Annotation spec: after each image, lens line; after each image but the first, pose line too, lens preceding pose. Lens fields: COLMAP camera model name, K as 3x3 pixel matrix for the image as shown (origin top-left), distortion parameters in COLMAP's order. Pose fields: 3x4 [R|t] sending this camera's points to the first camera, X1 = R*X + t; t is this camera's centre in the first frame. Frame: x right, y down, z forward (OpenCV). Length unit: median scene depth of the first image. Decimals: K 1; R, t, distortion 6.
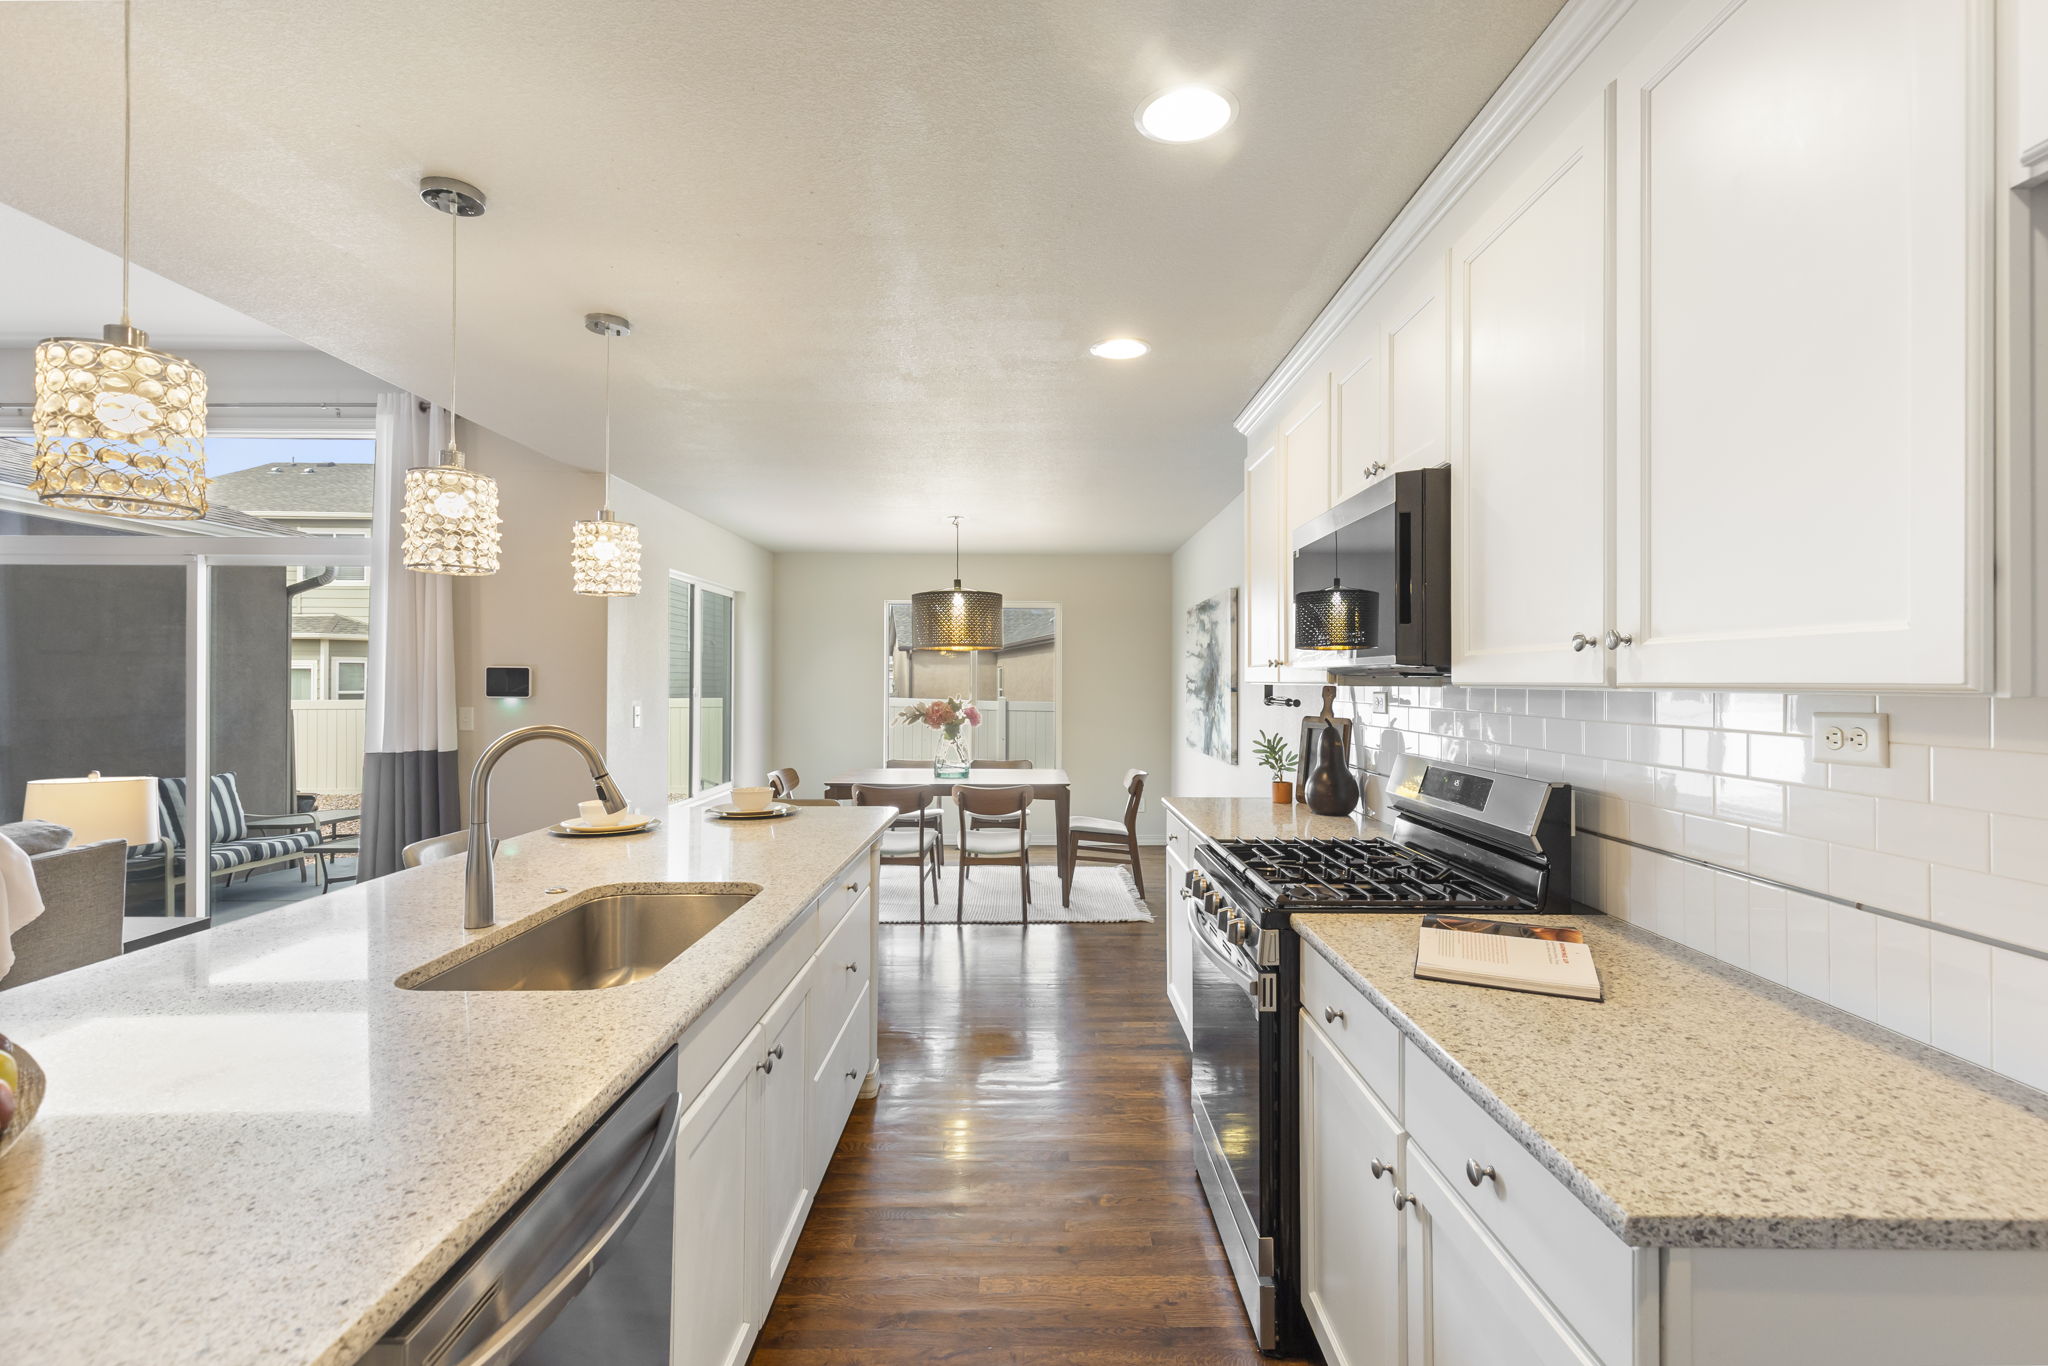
lens RADIAL K [[924.8, 0, 1036.1], [0, 924.8, 671.5], [0, 0, 1]] dist [0.003422, 0.000271]
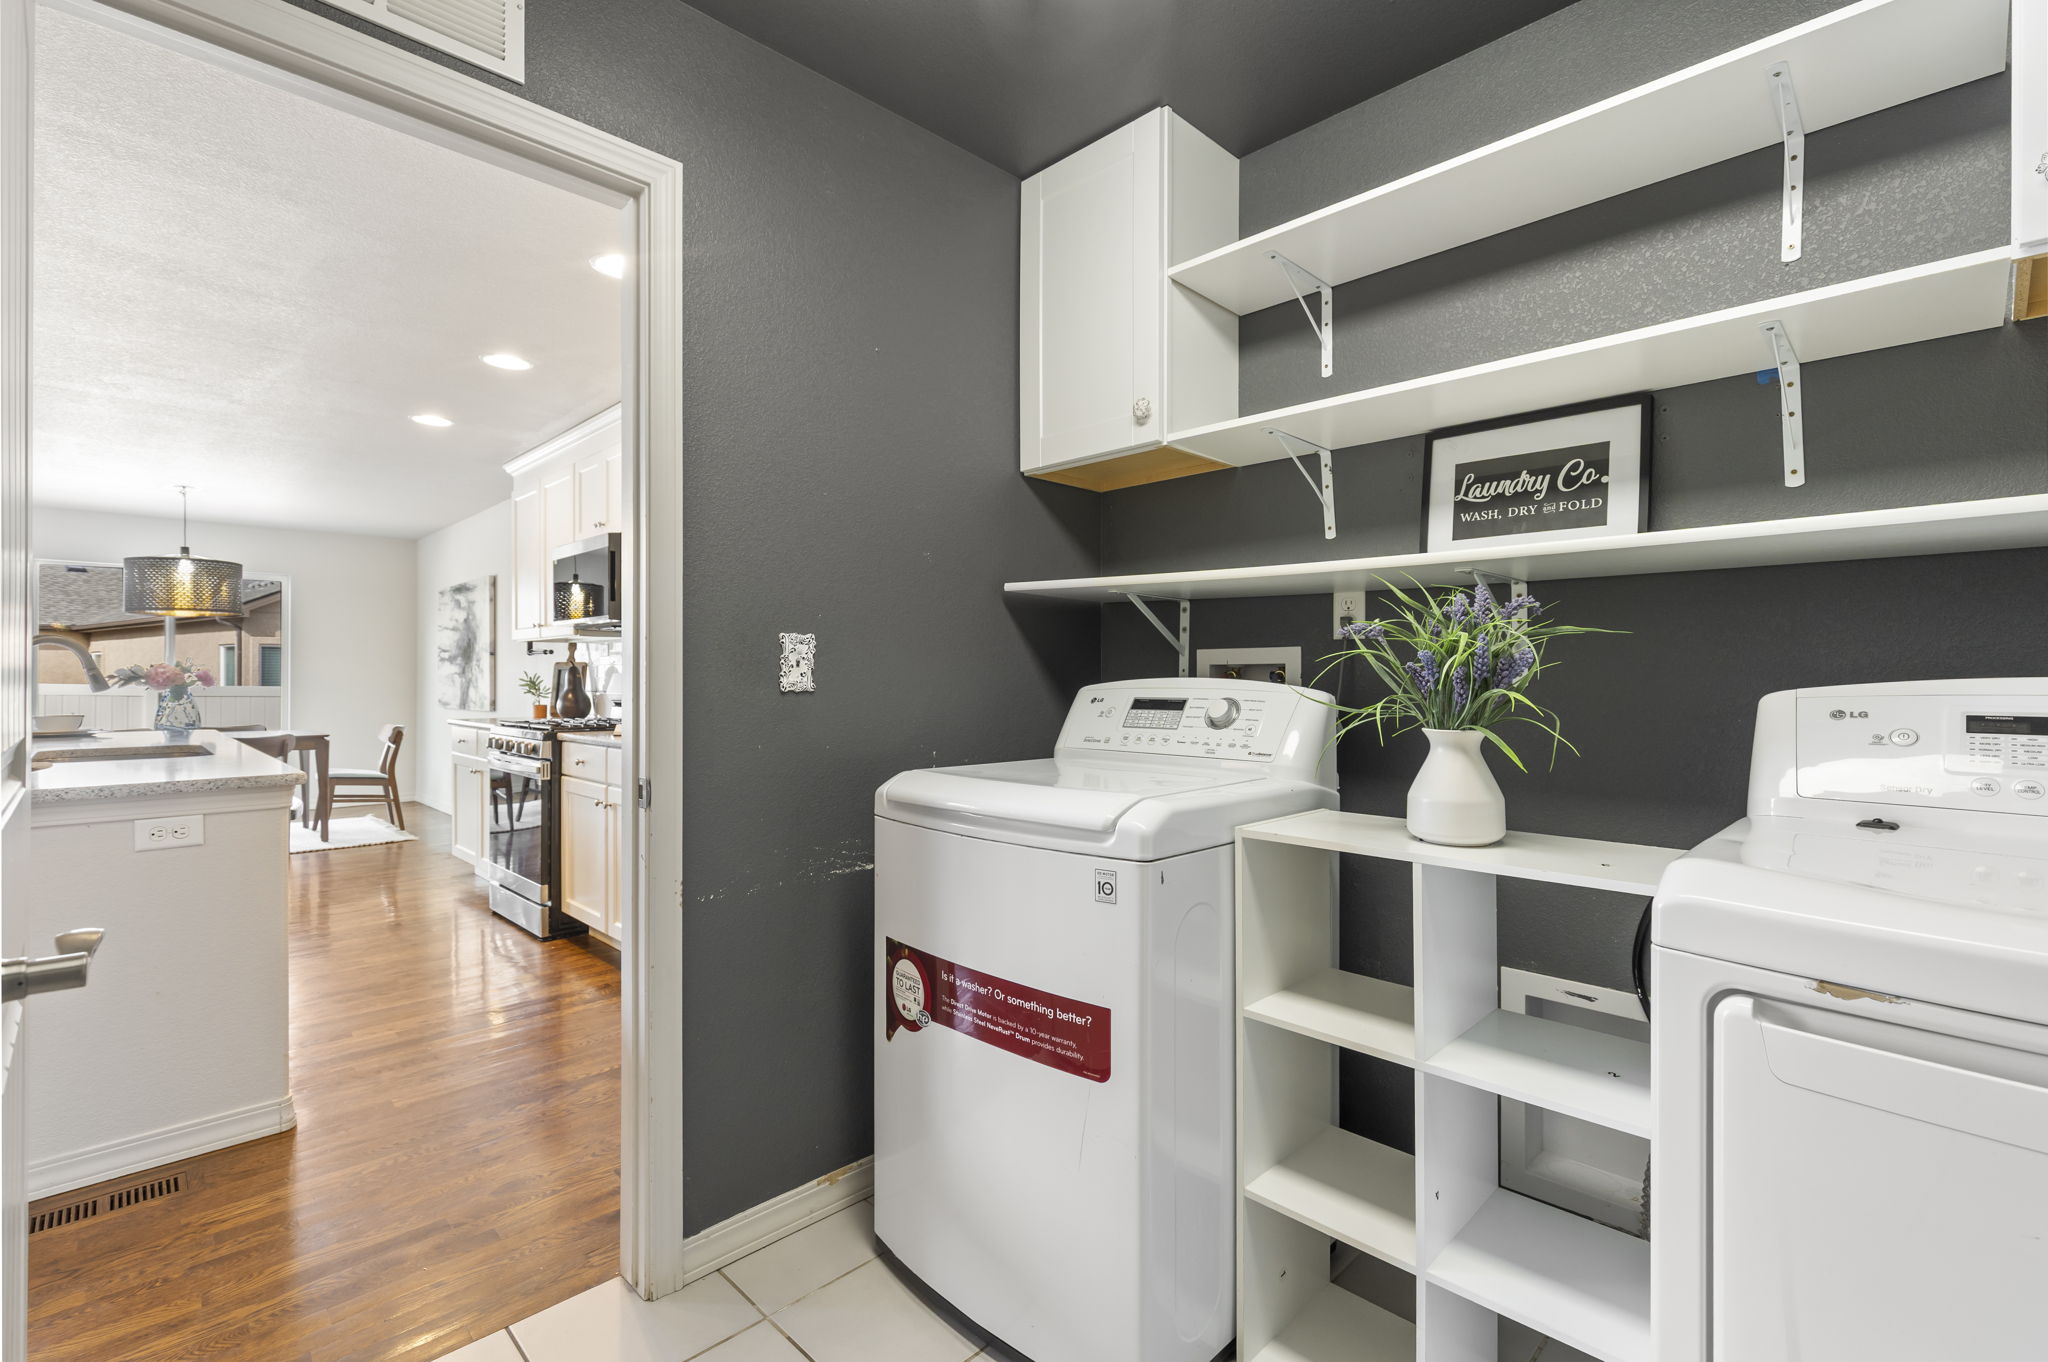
lens RADIAL K [[924.8, 0, 1036.1], [0, 924.8, 669.5], [0, 0, 1]] dist [0.003422, 0.000271]
pose [[0.710162, 0.002672, 0.704033, -0.235251], [-0.004050, 0.999992, 0.000290, 0.056522], [-0.704027, -0.003057, 0.710167, -0.685155]]
